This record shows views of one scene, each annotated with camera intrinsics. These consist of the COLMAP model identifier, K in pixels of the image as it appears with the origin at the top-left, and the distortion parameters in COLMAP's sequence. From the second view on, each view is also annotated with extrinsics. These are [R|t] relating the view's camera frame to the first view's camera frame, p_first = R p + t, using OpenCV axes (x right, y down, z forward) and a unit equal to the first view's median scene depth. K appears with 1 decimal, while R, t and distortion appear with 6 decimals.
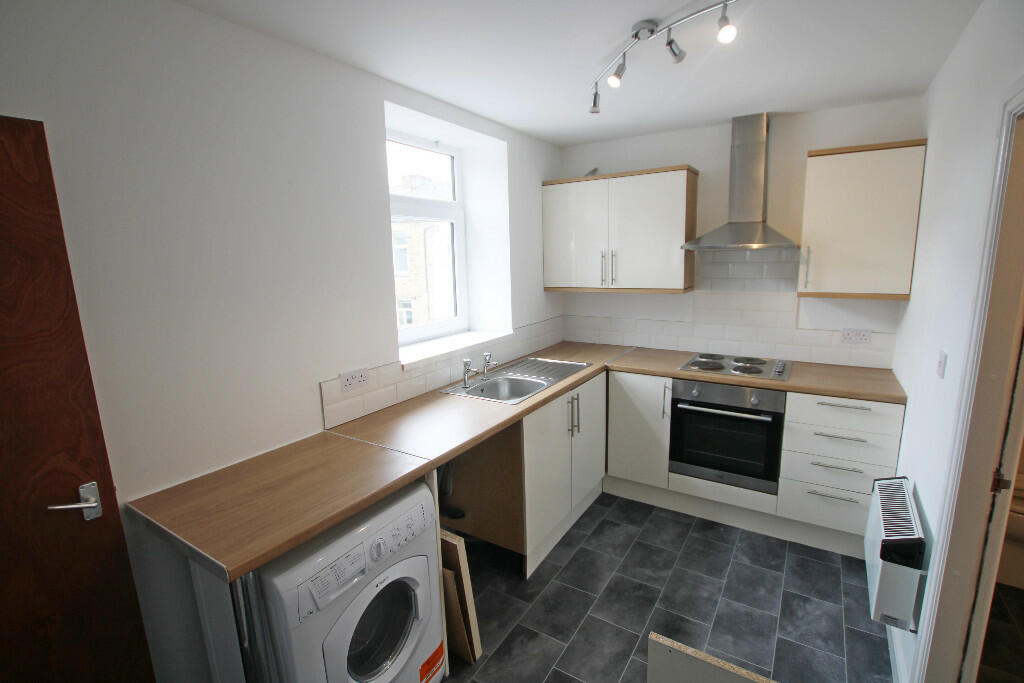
lens RADIAL K [[470.6, 0, 515.7], [0, 470.6, 342.8], [0, 0, 1]] dist [-0.028860, 0.000051]
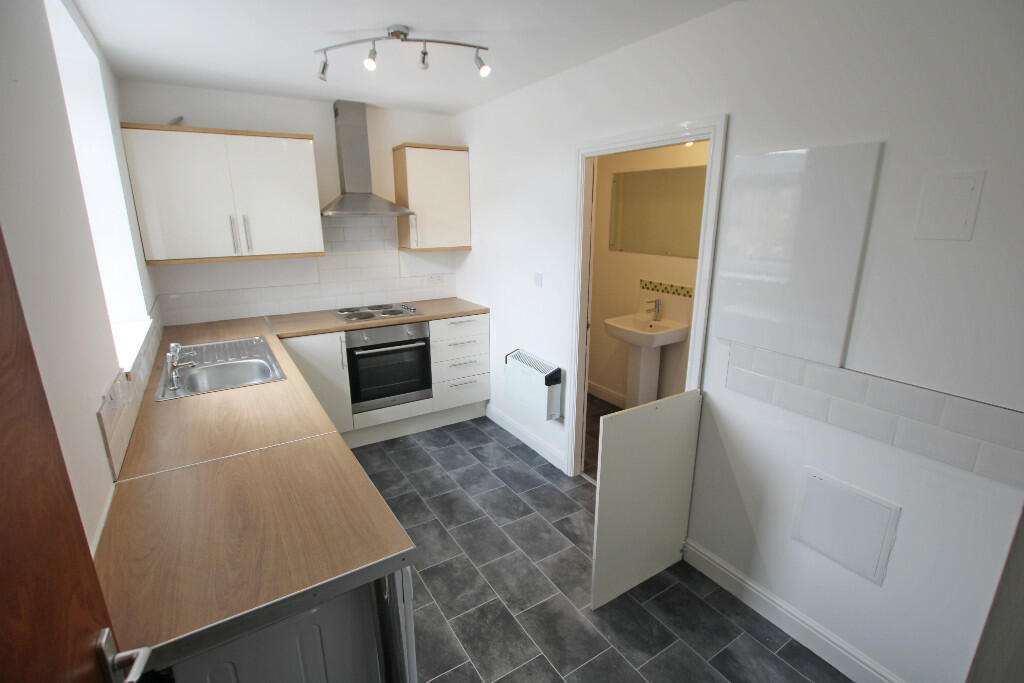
lens RADIAL K [[470.6, 0, 515.7], [0, 470.6, 342.8], [0, 0, 1]] dist [-0.028860, 0.000051]
pose [[0.416495, -0.212004, 0.884074, -0.576712], [0.157005, 0.974593, 0.159744, -0.014868], [-0.895478, 0.072272, 0.439198, 0.166555]]
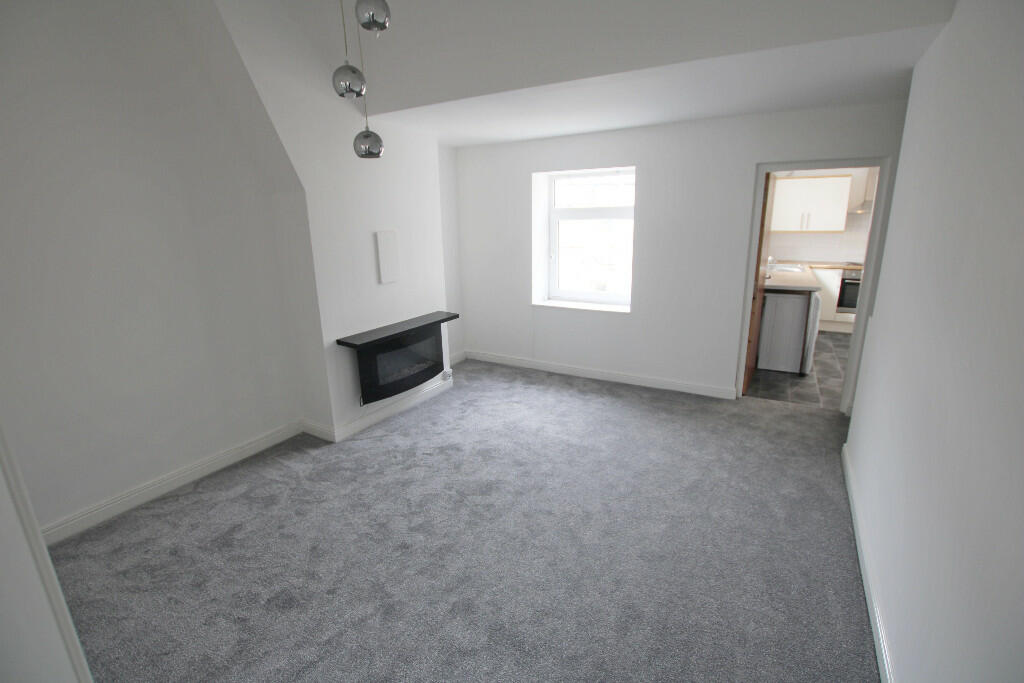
lens RADIAL K [[470.6, 0, 515.7], [0, 470.6, 342.8], [0, 0, 1]] dist [-0.028860, 0.000051]
pose [[0.998803, -0.004754, 0.048688, -1.604934], [0.001166, 0.997298, 0.073451, 0.308255], [-0.048906, -0.073307, 0.996110, -1.407388]]
